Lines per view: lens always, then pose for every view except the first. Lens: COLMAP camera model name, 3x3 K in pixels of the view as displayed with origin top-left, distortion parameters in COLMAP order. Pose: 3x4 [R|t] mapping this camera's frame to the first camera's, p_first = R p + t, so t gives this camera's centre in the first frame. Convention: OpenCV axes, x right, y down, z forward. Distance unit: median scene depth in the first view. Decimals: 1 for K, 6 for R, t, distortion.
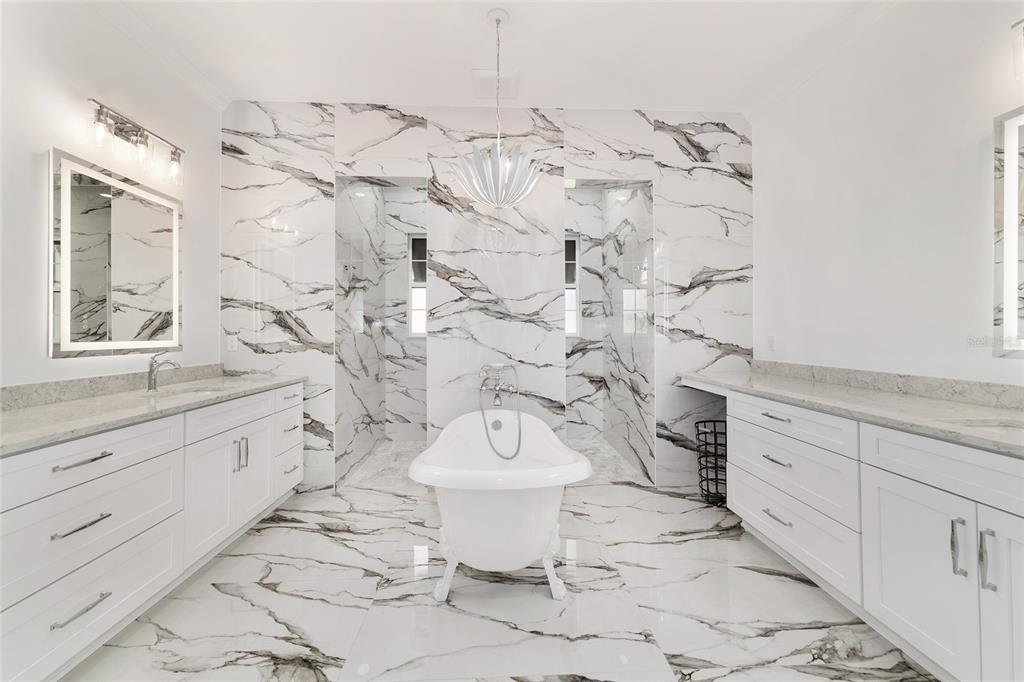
lens RADIAL K [[399.0, 0, 513.1], [0, 399.0, 332.4], [0, 0, 1]] dist [0.000694, 0.000616]
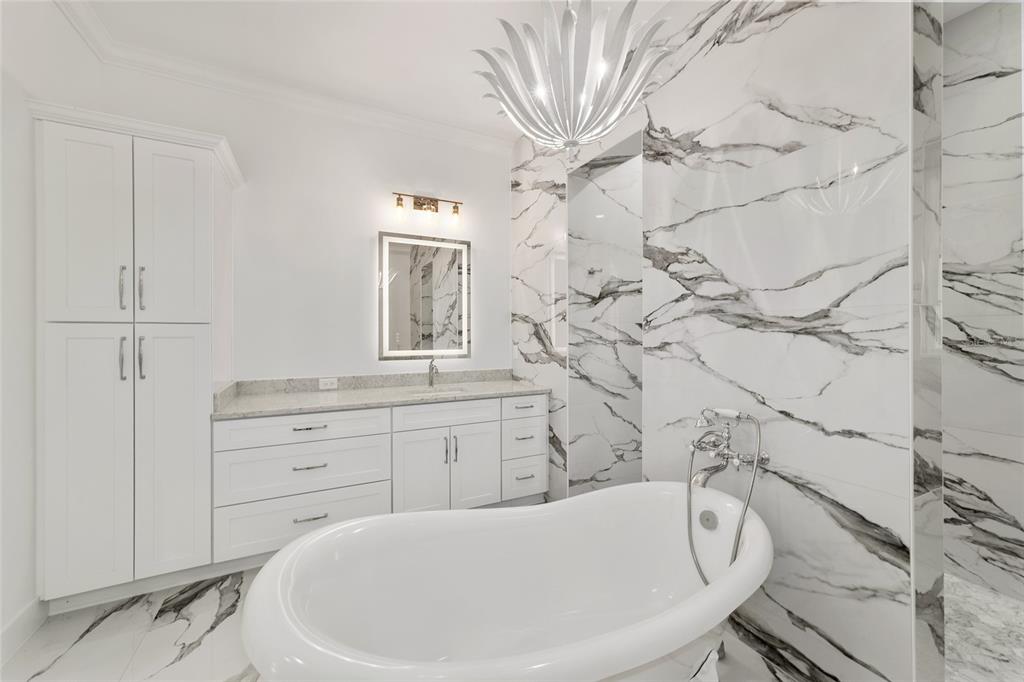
lens RADIAL K [[398.8, 0, 511.1], [0, 398.8, 334.7], [0, 0, 1]] dist [0.000195, 0.000116]
pose [[0.406948, 0.004168, -0.913442, 0.333870], [0.003817, 0.999973, 0.006263, -0.029270], [0.913443, -0.006035, 0.406921, 0.495046]]
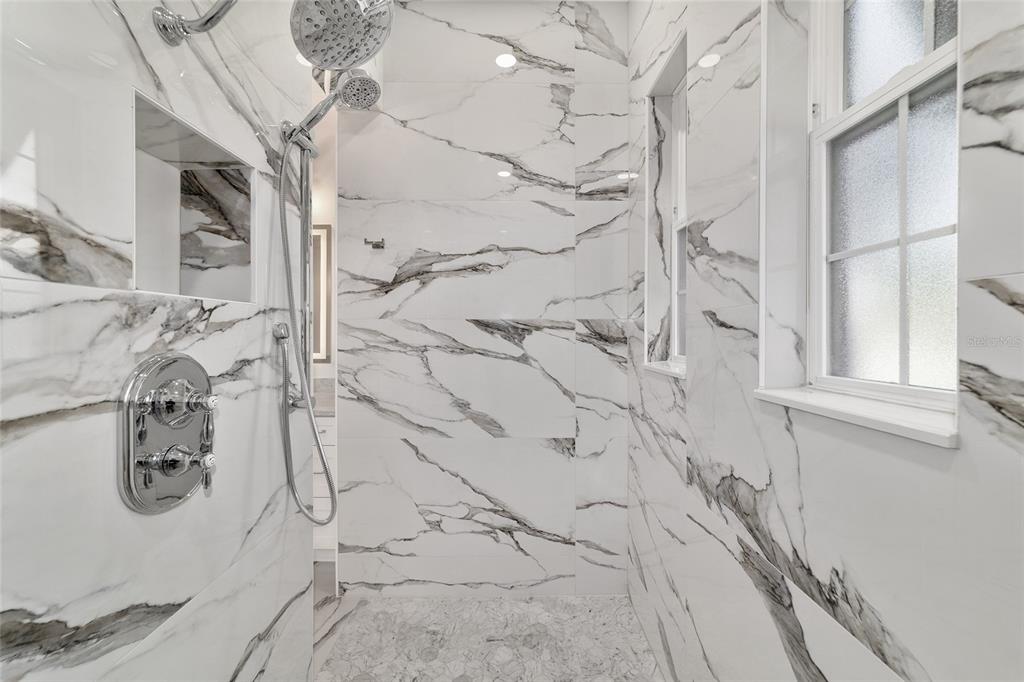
lens RADIAL K [[399.0, 0, 513.1], [0, 399.0, 332.4], [0, 0, 1]] dist [0.000694, 0.000616]
pose [[-0.071088, 0.002678, -0.997466, 0.178964], [0.002860, 0.999993, 0.002481, -0.031399], [0.997466, -0.002677, -0.071095, 1.305929]]
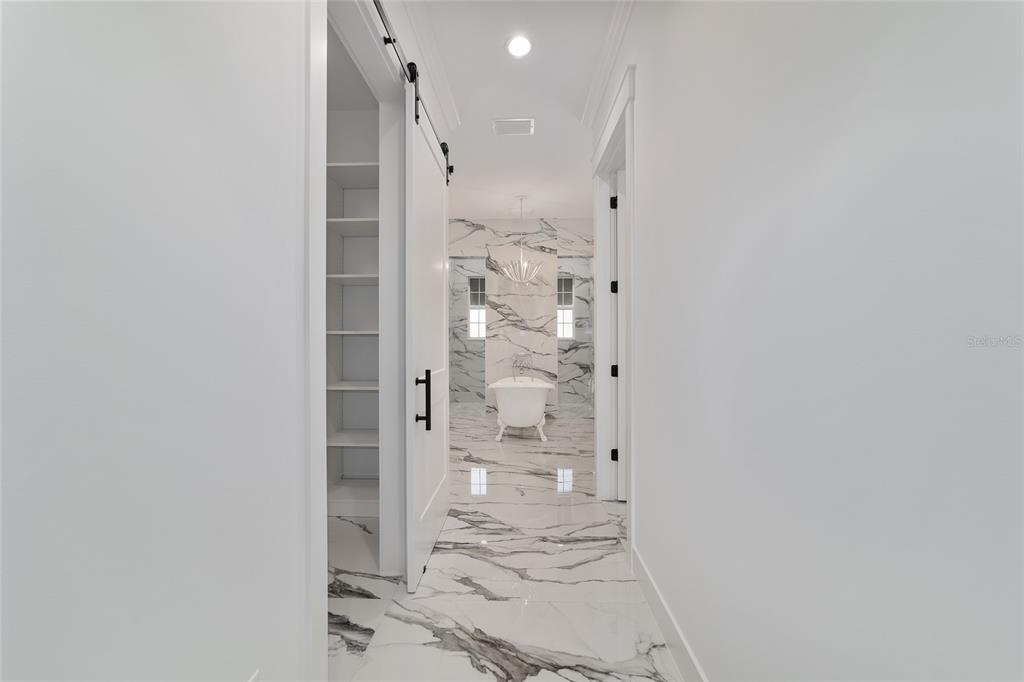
lens RADIAL K [[399.0, 0, 513.1], [0, 399.0, 332.4], [0, 0, 1]] dist [0.000694, 0.000616]
pose [[0.997315, 0.001830, -0.073202, 0.059872], [-0.002598, 0.999943, -0.010388, -0.002229], [0.073178, 0.010550, 0.997263, -0.911742]]
